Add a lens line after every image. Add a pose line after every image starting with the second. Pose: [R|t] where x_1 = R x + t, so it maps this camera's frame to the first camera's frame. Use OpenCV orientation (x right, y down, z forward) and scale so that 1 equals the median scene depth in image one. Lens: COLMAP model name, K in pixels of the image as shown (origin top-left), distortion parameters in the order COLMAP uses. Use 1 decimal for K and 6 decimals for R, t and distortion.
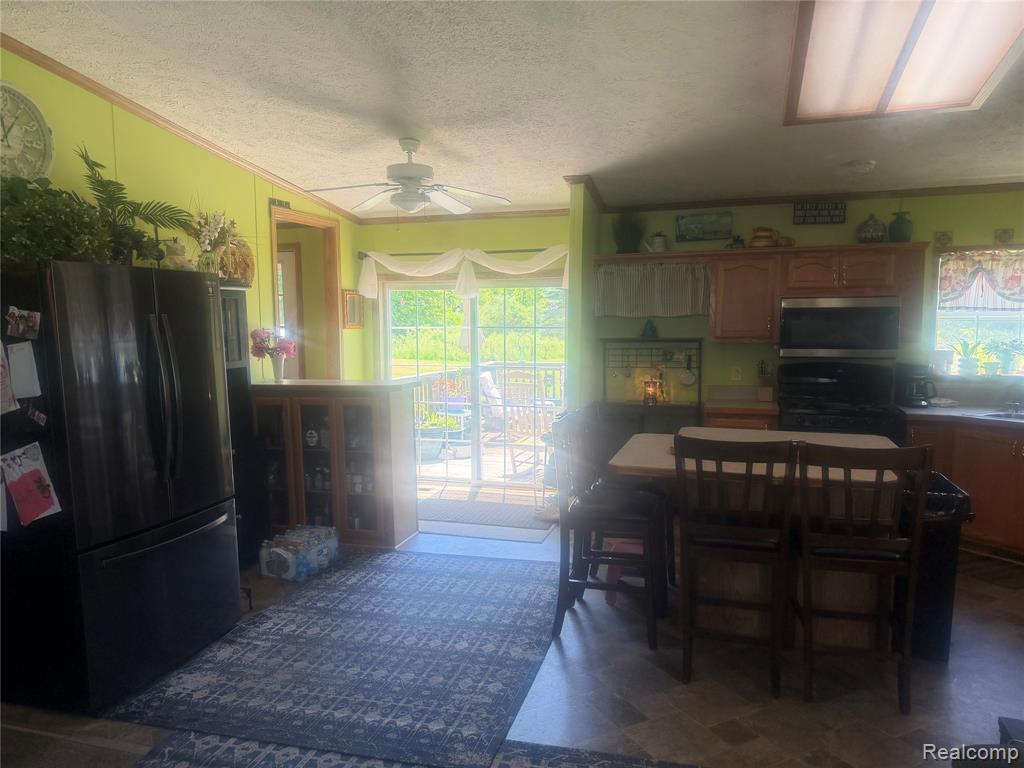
lens RADIAL K [[721.5, 0, 511.0], [0, 721.5, 386.8], [0, 0, 1]] dist [0.045730, -0.059795]
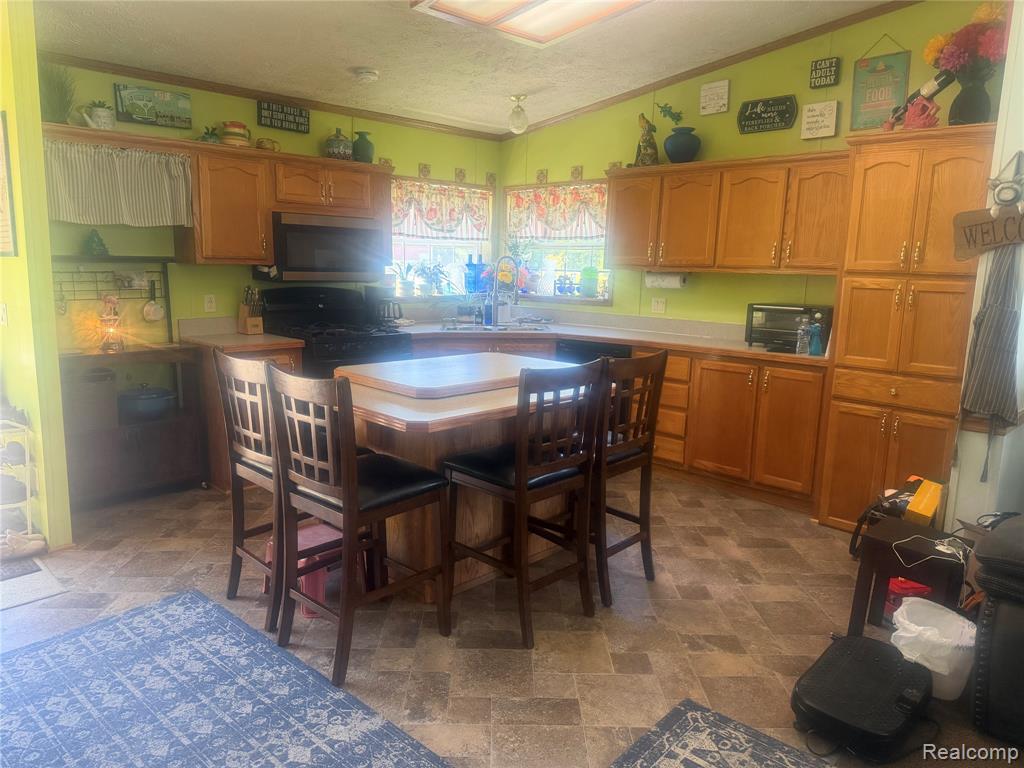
lens RADIAL K [[721.5, 0, 507.8], [0, 721.5, 386.9], [0, 0, 1]] dist [0.045730, -0.059795]
pose [[0.450865, -0.140835, 0.881411, -0.279083], [0.056204, 0.989994, 0.129435, -0.012410], [-0.890821, -0.008819, 0.454269, 0.346687]]
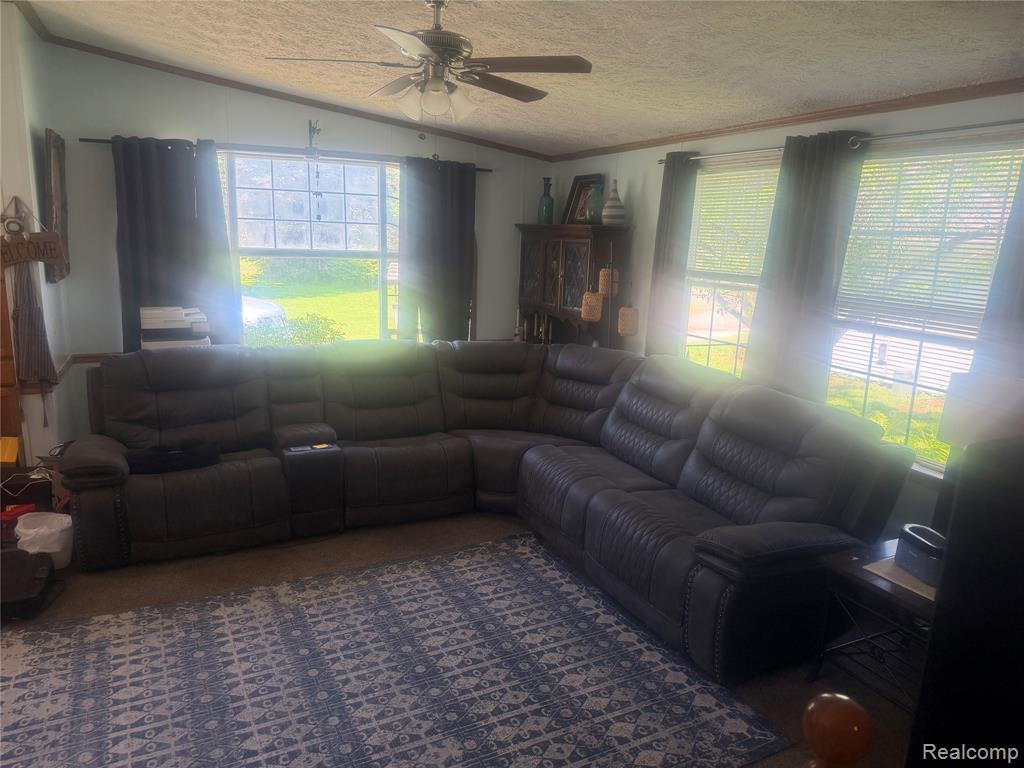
lens RADIAL K [[721.5, 0, 509.1], [0, 721.5, 379.8], [0, 0, 1]] dist [0.045730, -0.059795]
pose [[-0.671137, -0.159631, 0.723943, -0.546476], [0.046729, 0.965490, 0.256213, -0.078620], [-0.739859, 0.205783, -0.640517, 0.400092]]
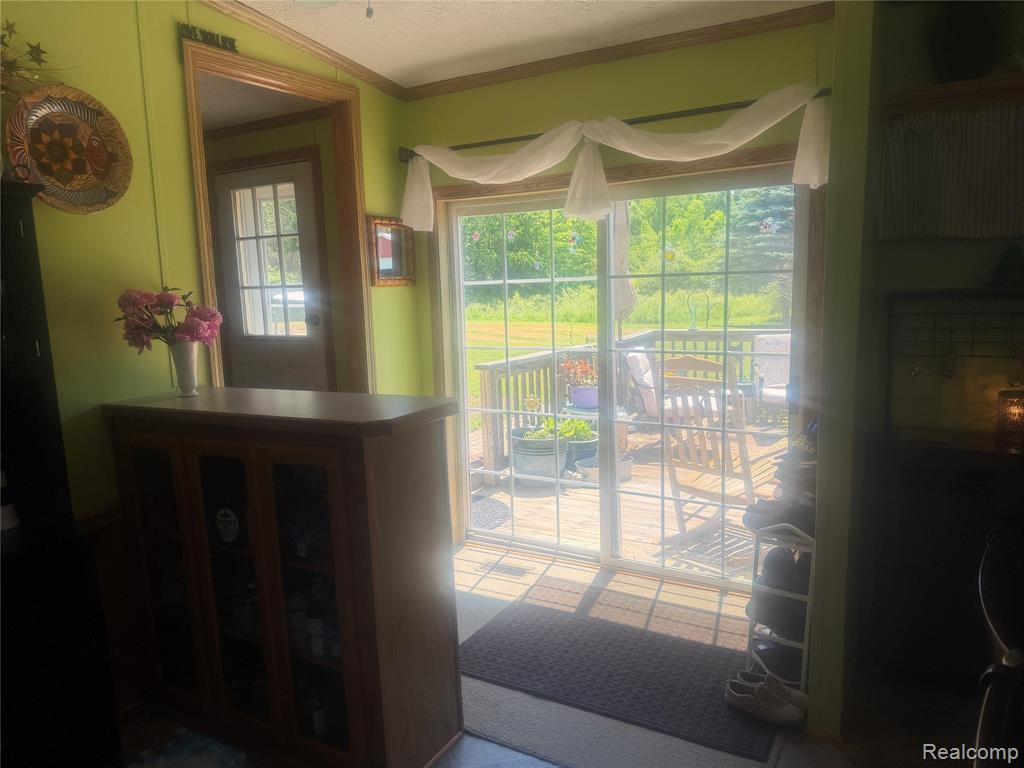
lens RADIAL K [[721.5, 0, 501.4], [0, 721.5, 387.4], [0, 0, 1]] dist [0.045730, -0.059795]
pose [[0.972624, 0.006823, -0.232283, -0.000876], [0.005919, 0.998517, 0.054113, -0.035897], [0.232307, -0.054007, 0.971142, 0.542054]]
